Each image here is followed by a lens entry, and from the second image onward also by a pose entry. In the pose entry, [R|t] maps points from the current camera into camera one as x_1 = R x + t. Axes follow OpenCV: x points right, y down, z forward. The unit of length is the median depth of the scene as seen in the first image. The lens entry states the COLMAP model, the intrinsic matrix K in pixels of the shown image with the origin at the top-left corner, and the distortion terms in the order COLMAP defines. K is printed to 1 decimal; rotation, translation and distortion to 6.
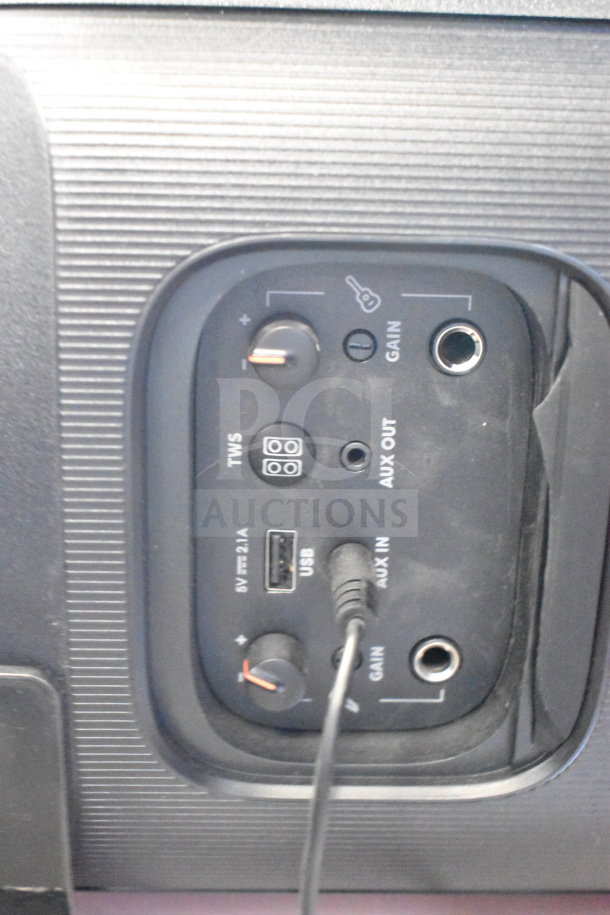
lens RADIAL K [[1184.0, 0, 305.0], [0, 1184.0, 457.5], [0, 0, 1]] dist [0.014916, 0.007876]
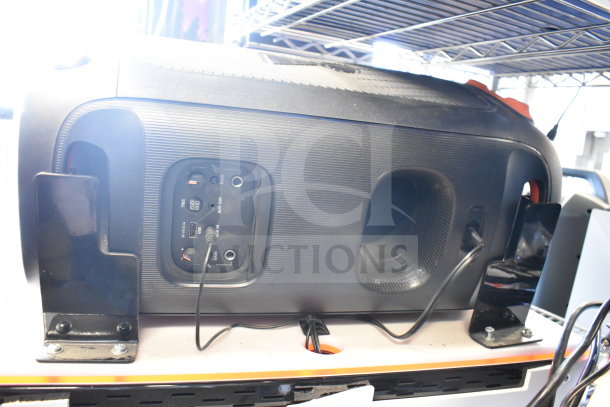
lens RADIAL K [[478.9, 0, 305.0], [0, 478.9, 203.5], [0, 0, 1]] dist [-0.105606, -0.001615]
pose [[0.967829, 0.031779, 0.249595, -0.061464], [-0.034684, 0.999372, 0.007247, -0.032284], [-0.249208, -0.015671, 0.968323, -0.730561]]
